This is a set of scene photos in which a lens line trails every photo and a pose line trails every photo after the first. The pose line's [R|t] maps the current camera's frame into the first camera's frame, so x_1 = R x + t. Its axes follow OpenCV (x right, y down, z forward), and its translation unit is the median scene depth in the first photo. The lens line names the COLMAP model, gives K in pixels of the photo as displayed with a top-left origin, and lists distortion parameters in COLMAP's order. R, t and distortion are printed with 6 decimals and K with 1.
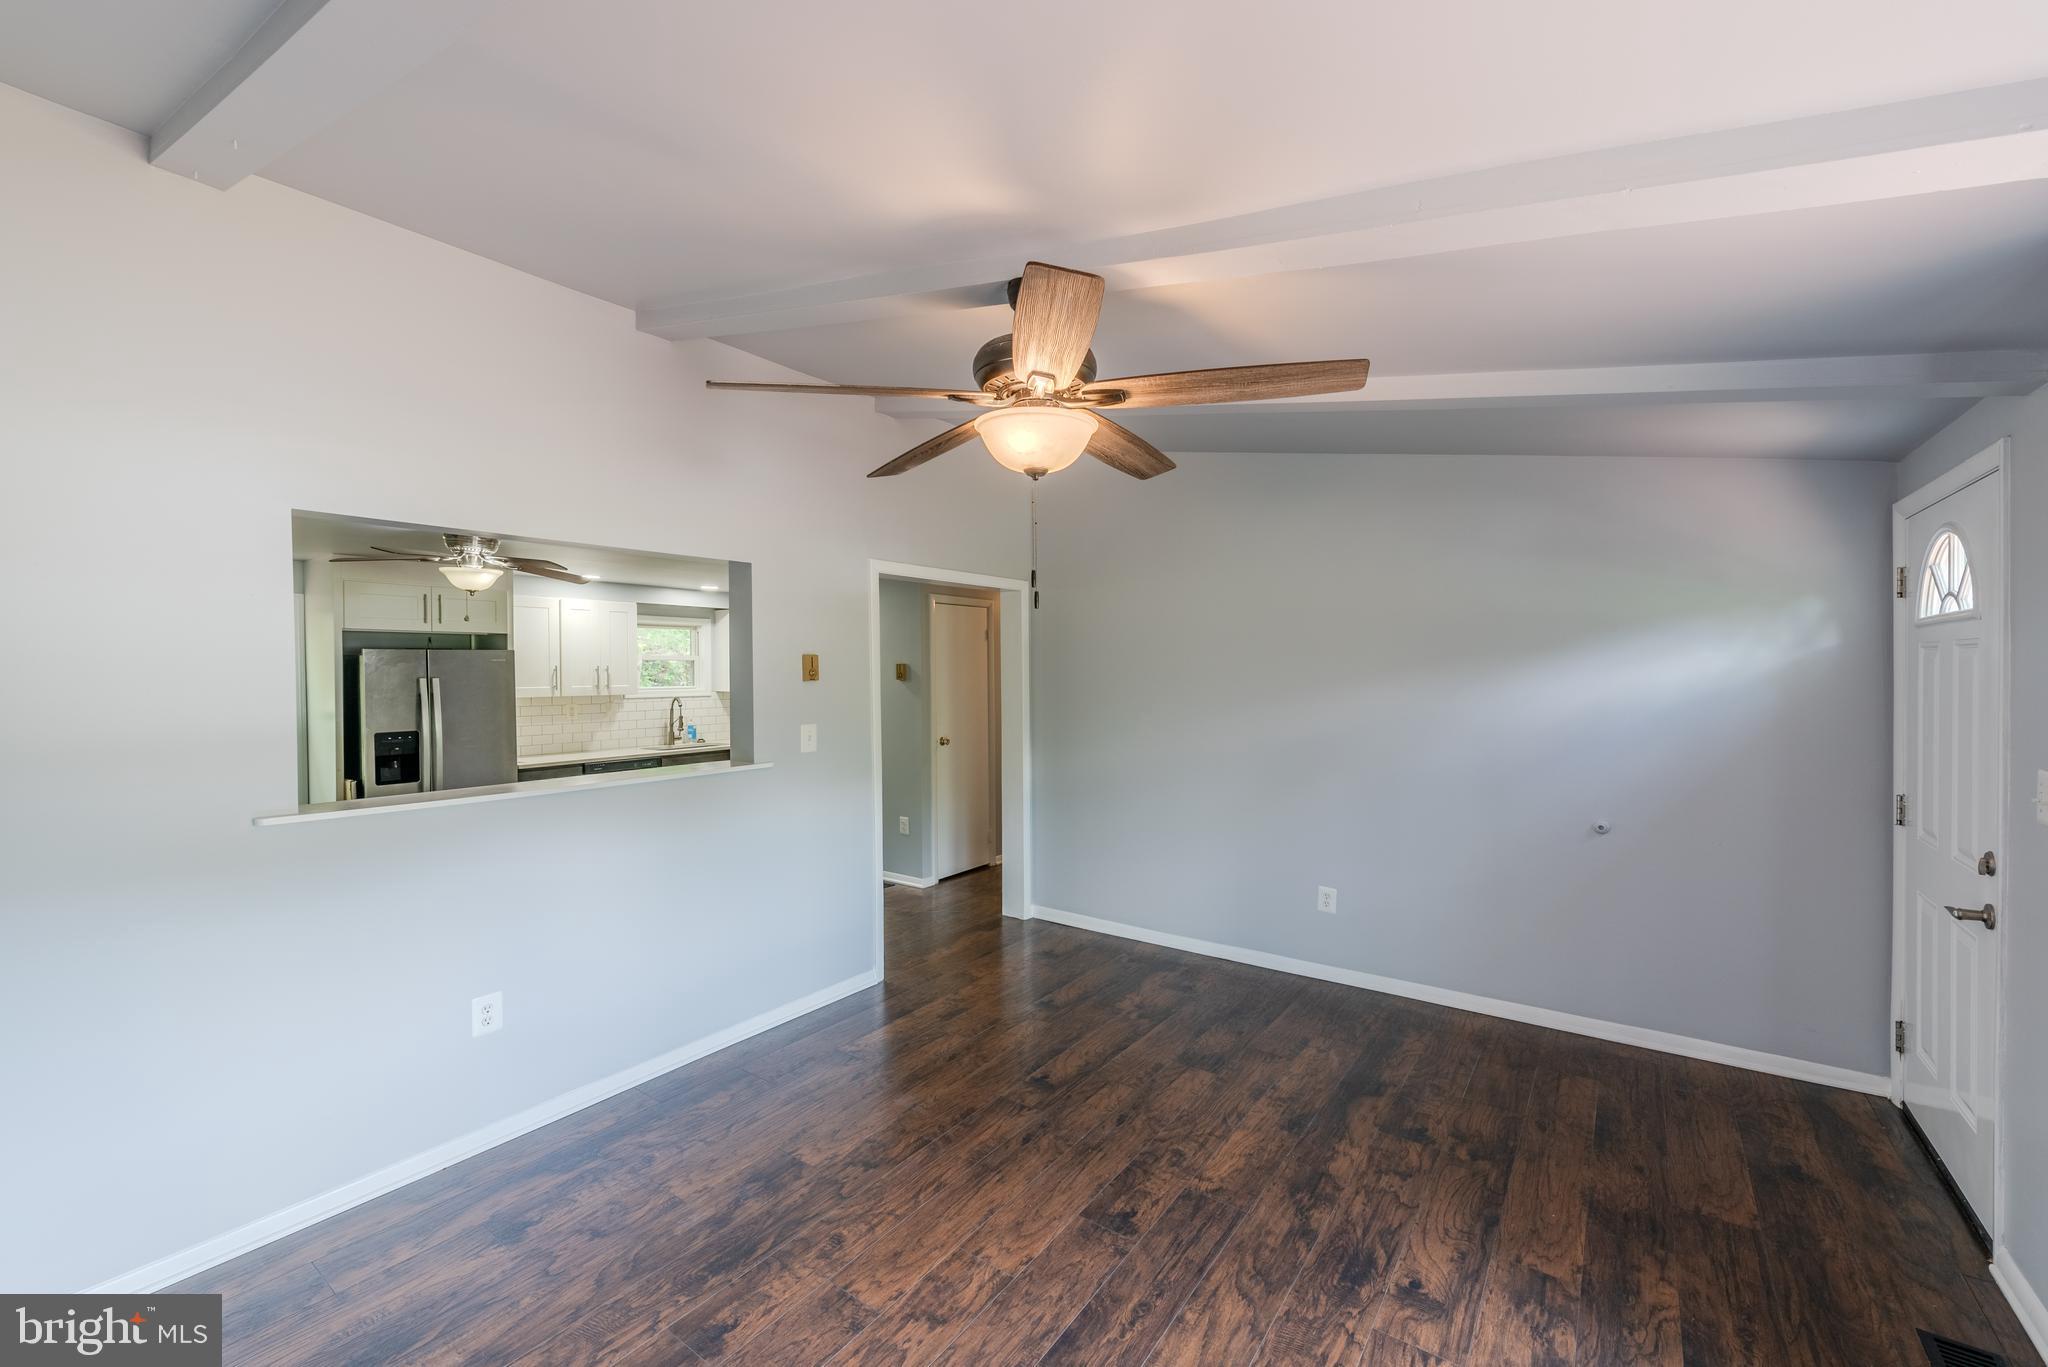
lens RADIAL K [[857.7, 0, 1023.8], [0, 857.7, 676.1], [0, 0, 1]] dist [-0.000649, -0.000423]
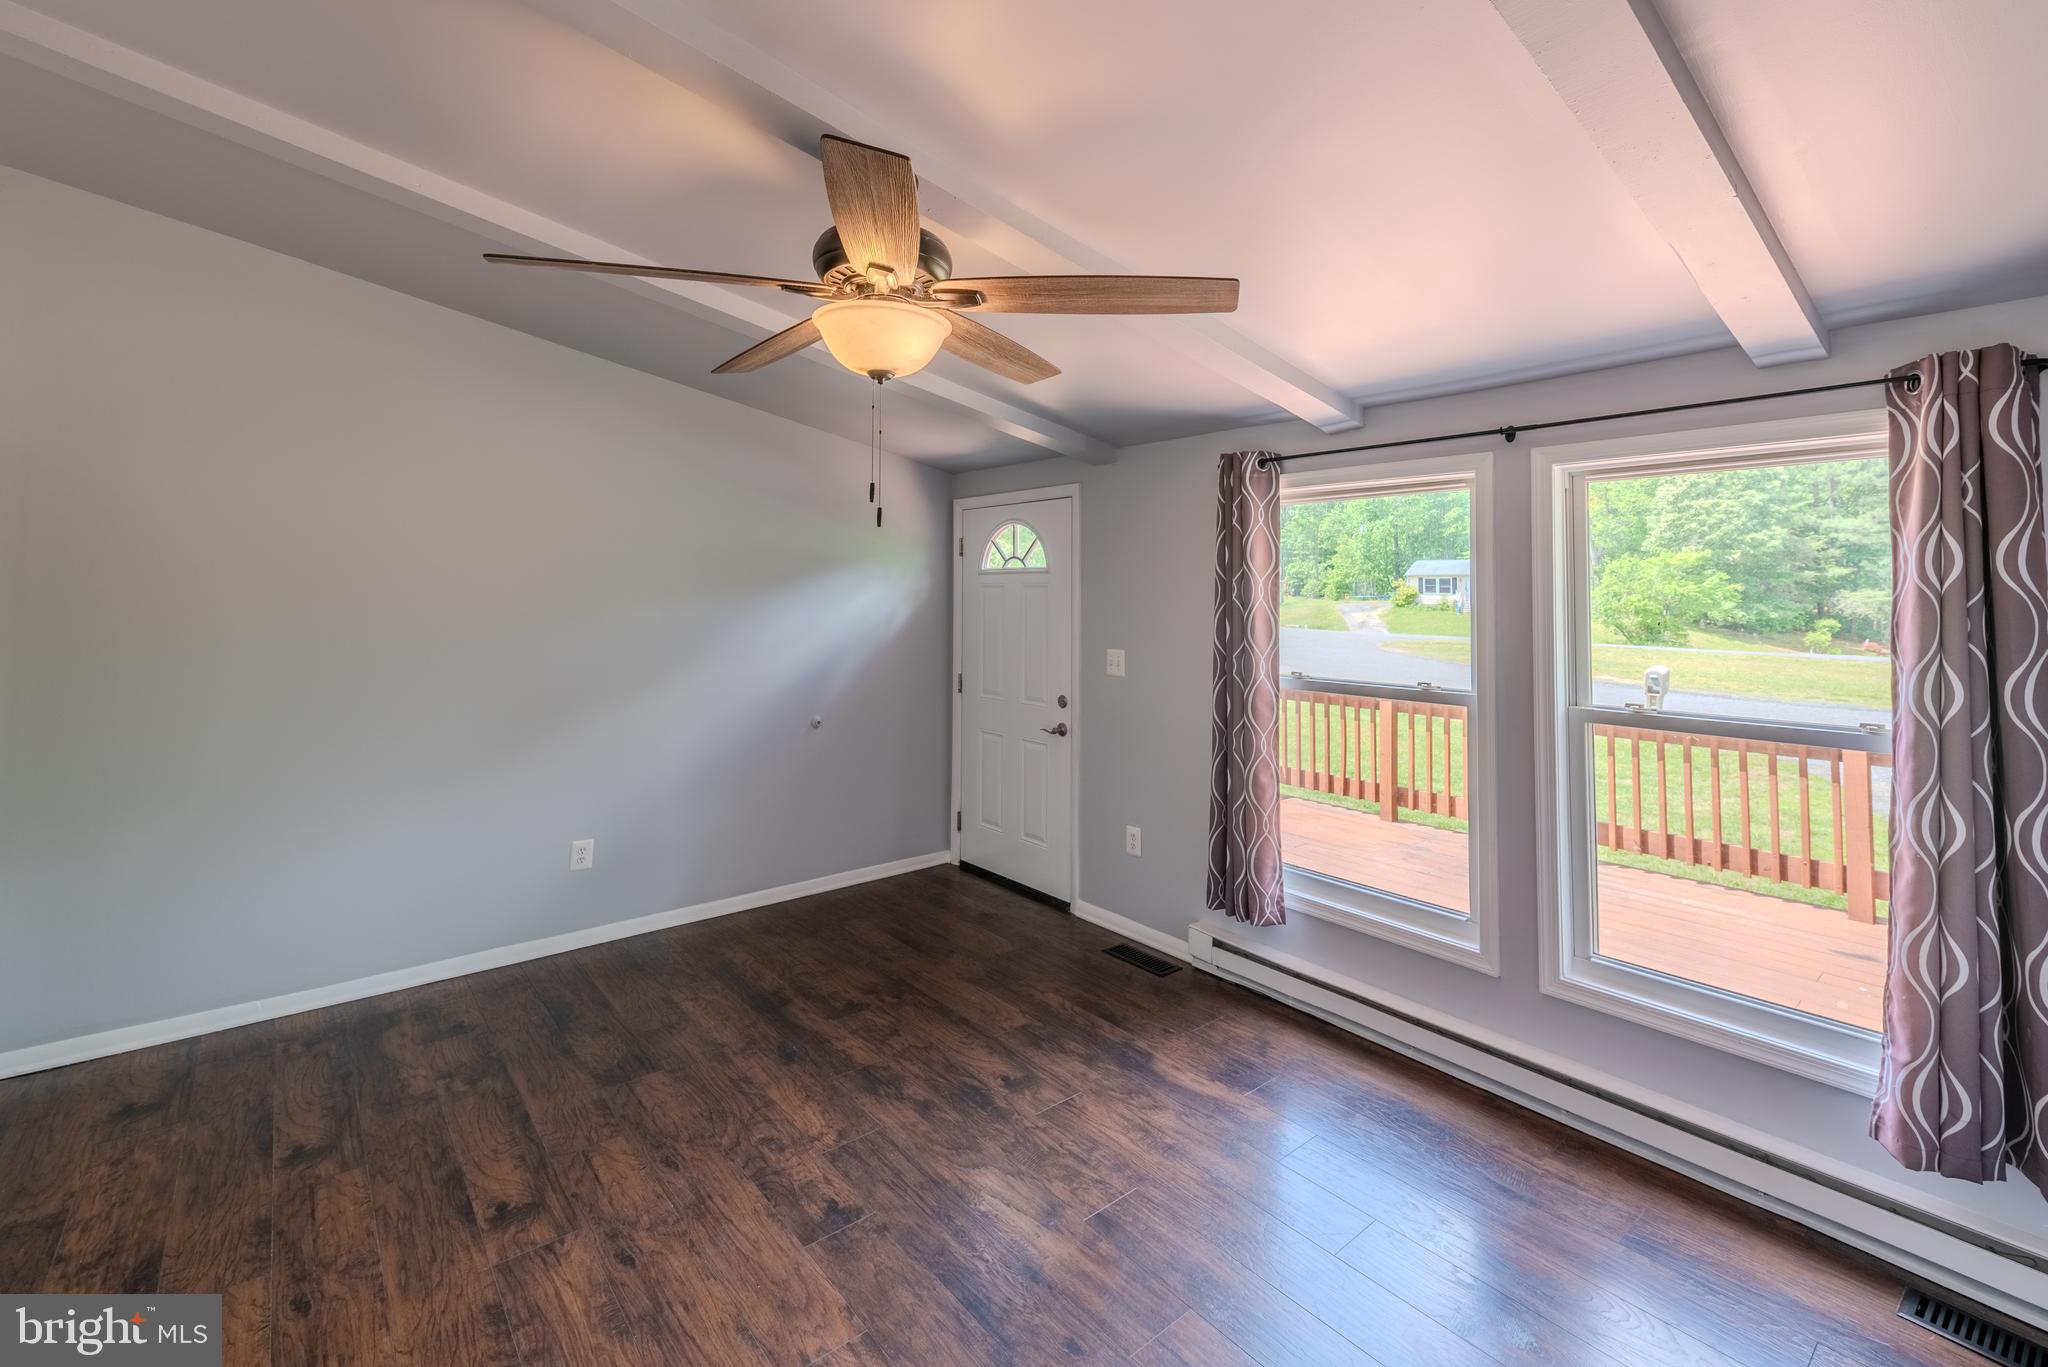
lens RADIAL K [[857.7, 0, 1016.5], [0, 857.7, 685.2], [0, 0, 1]] dist [-0.000649, -0.000423]
pose [[0.254906, -0.100826, 0.961695, -0.507485], [0.005187, 0.994677, 0.102909, -0.014378], [-0.966952, -0.021244, 0.254073, 0.458583]]
